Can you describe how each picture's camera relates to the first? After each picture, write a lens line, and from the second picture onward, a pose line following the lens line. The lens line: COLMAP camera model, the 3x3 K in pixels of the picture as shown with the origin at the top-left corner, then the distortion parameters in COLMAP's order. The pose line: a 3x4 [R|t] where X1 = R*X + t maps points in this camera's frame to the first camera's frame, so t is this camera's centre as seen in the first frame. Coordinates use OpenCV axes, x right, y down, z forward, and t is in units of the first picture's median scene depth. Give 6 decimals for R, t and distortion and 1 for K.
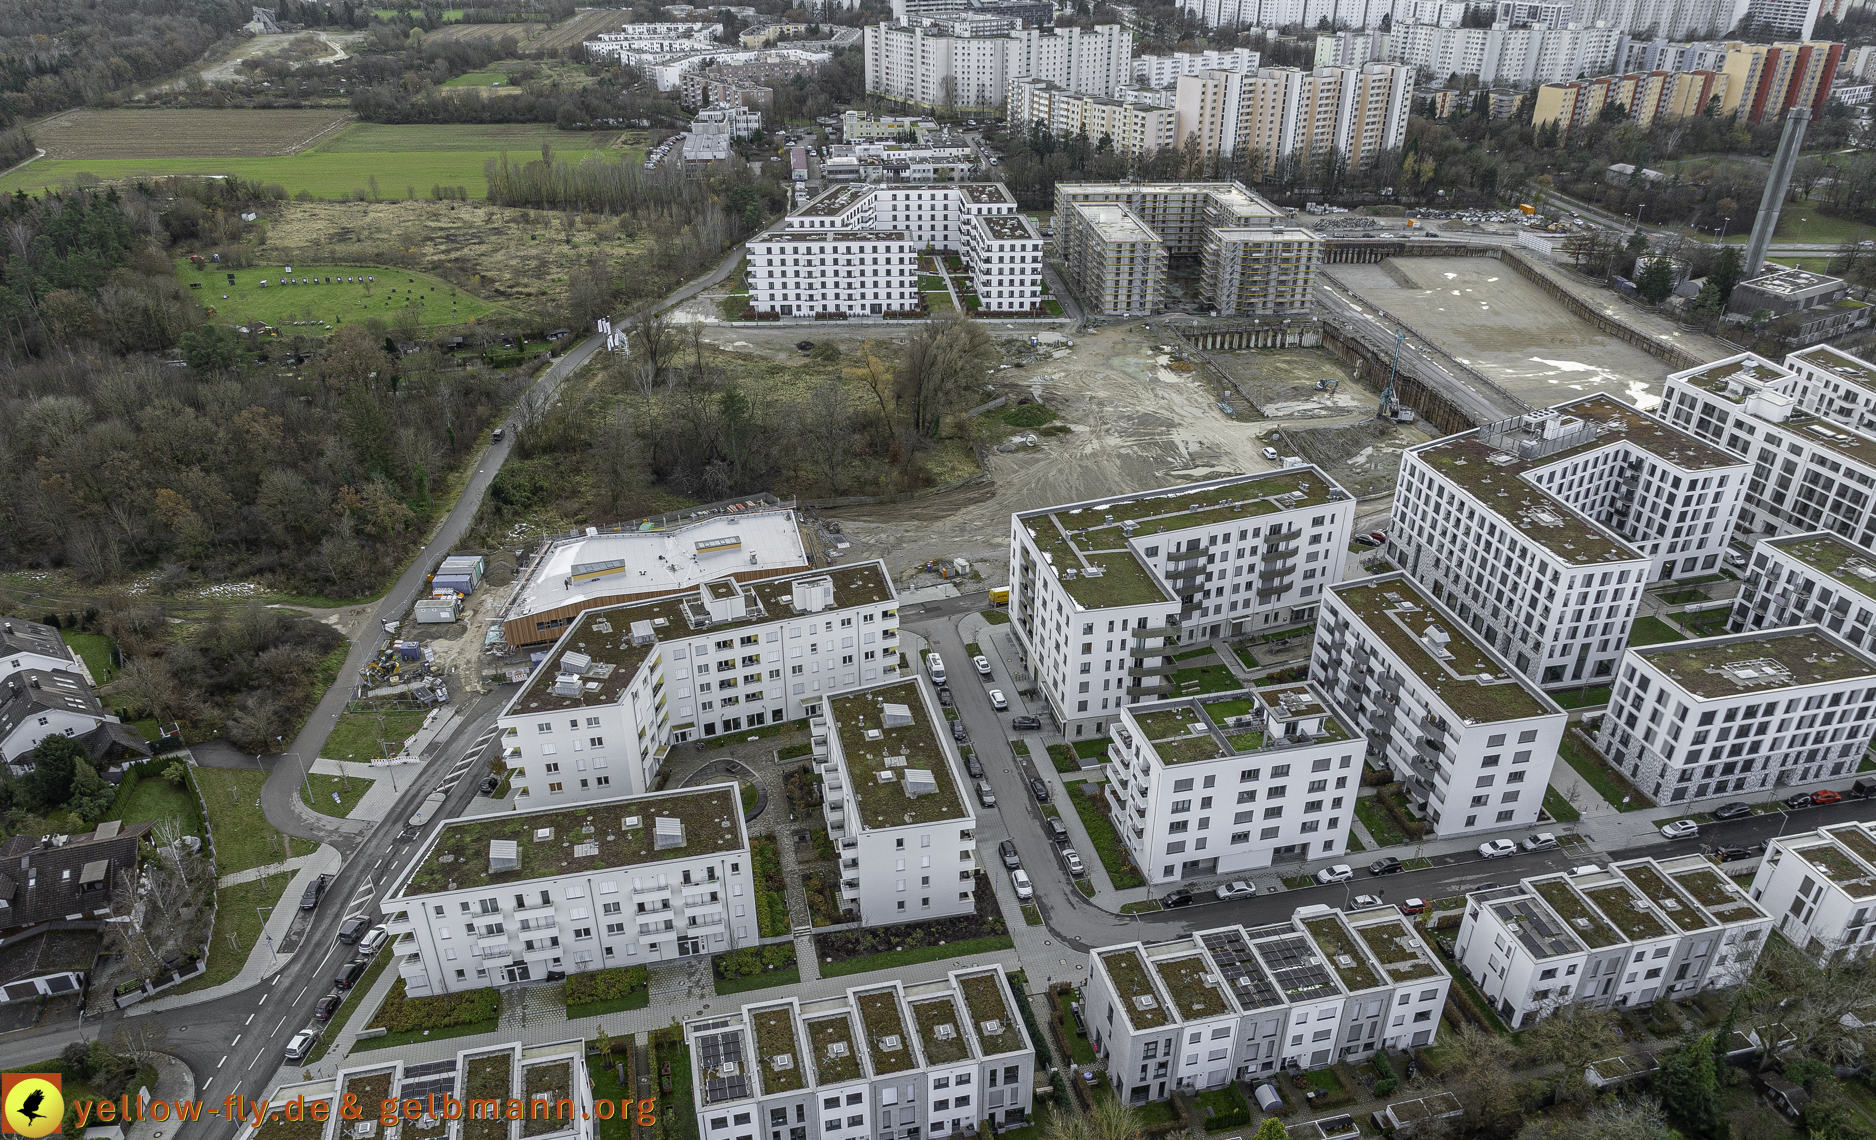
lens RADIAL K [[1321.2, 0, 935.6], [0, 1321.2, 697.6], [0, 0, 1]] dist [-0.029518, 0.021793]
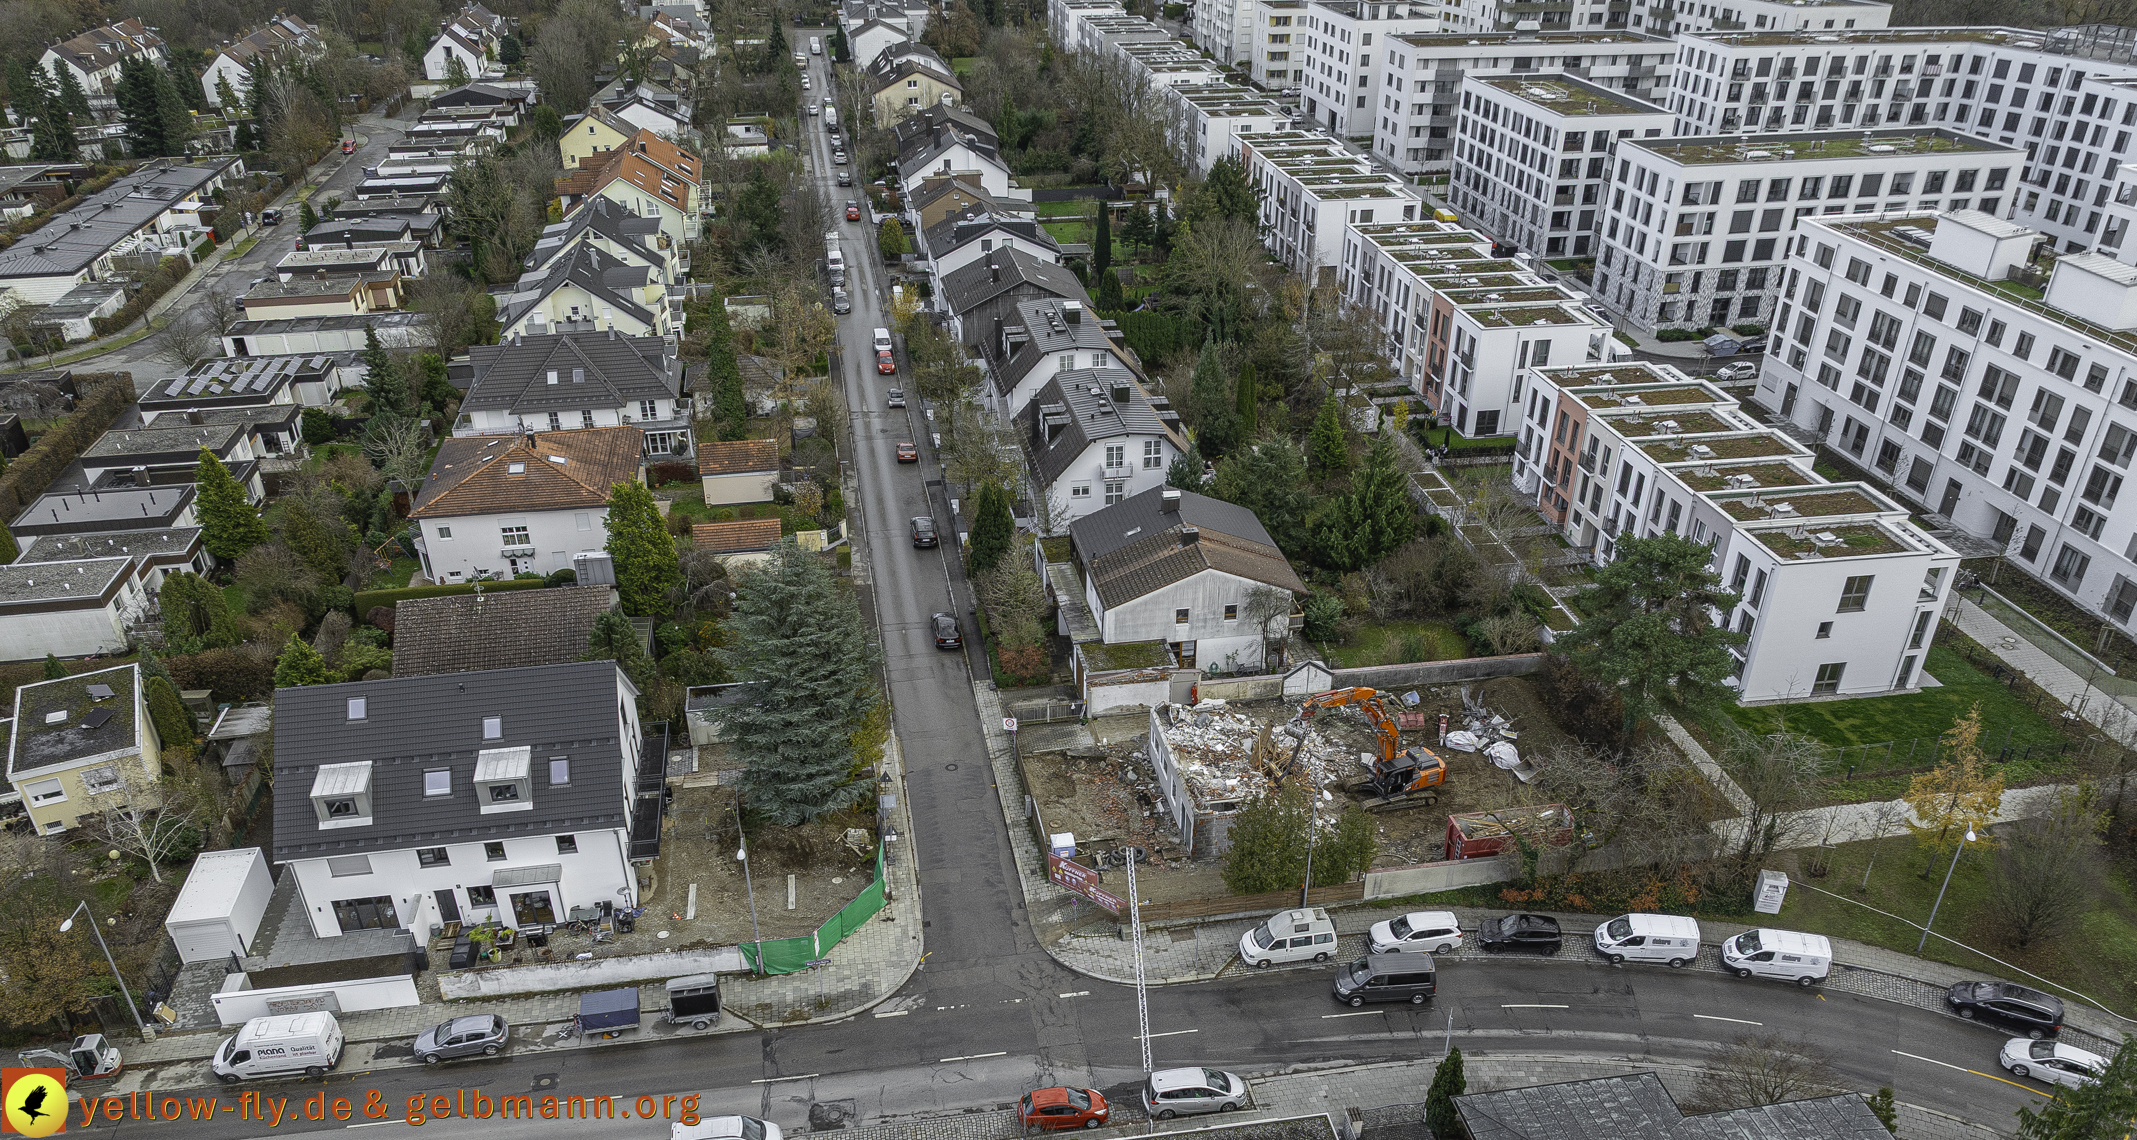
lens RADIAL K [[1499.9, 0, 1067.9], [0, 1499.9, 800.0], [0, 0, 1]] dist [-0.024977, 0.013463]
pose [[-0.075566, 0.558124, -0.826310, 1.380269], [-0.524683, 0.682427, 0.508922, -0.029455], [0.847937, 0.472008, 0.241270, 0.519981]]
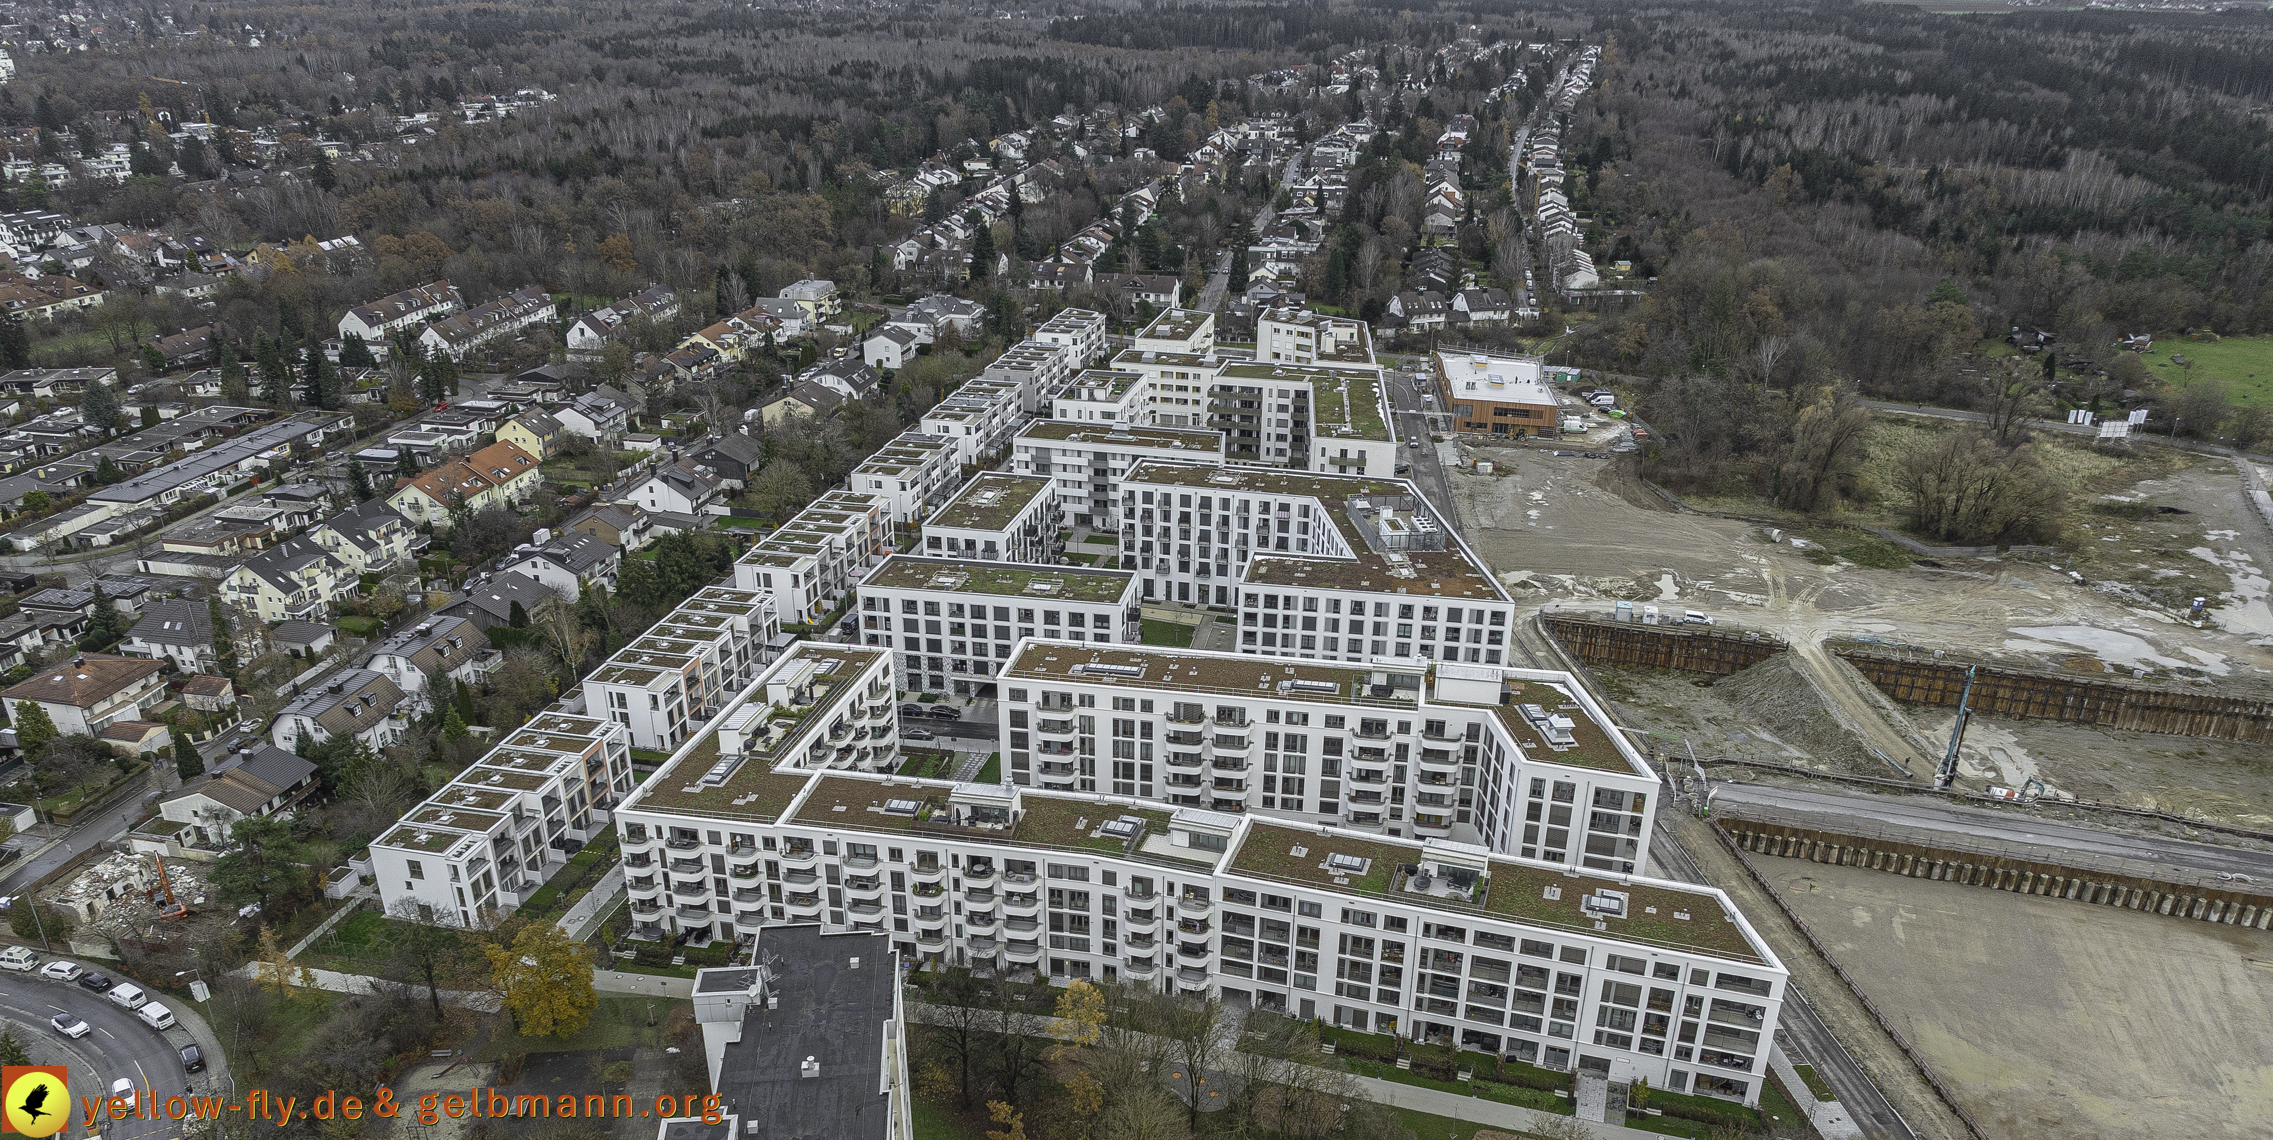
lens RADIAL K [[1603.7, 0, 1131.5], [0, 1603.7, 781.7], [0, 0, 1]] dist [-0.025803, 0.016073]
pose [[-0.447911, 0.417053, -0.790849, 1.460695], [-0.476435, 0.637156, 0.605840, -0.657767], [0.756562, 0.648150, -0.086691, 1.078289]]
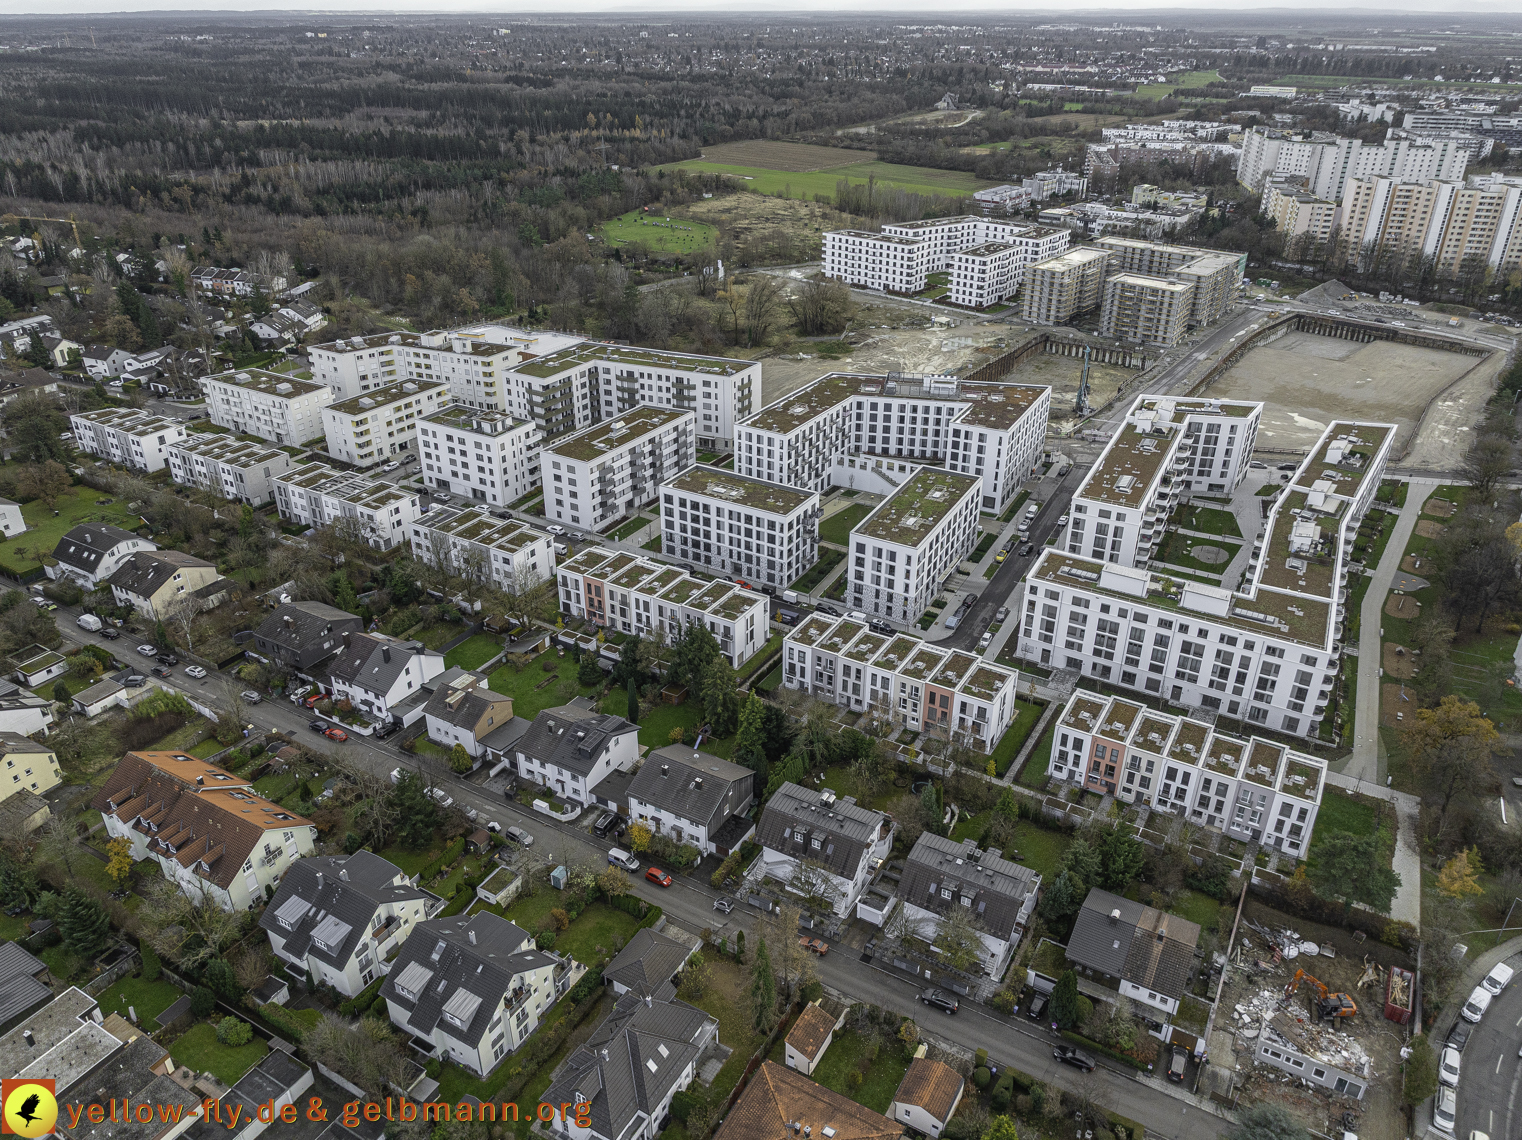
lens RADIAL K [[1066.2, 0, 758.7], [0, 1066.2, 572.7], [0, 0, 1]] dist [-0.026516, 0.015203]
pose [[0.719554, 0.325743, -0.613298, 1.115055], [-0.369247, 0.927433, 0.059370, -0.014630], [0.588132, 0.183739, 0.787617, 0.019019]]
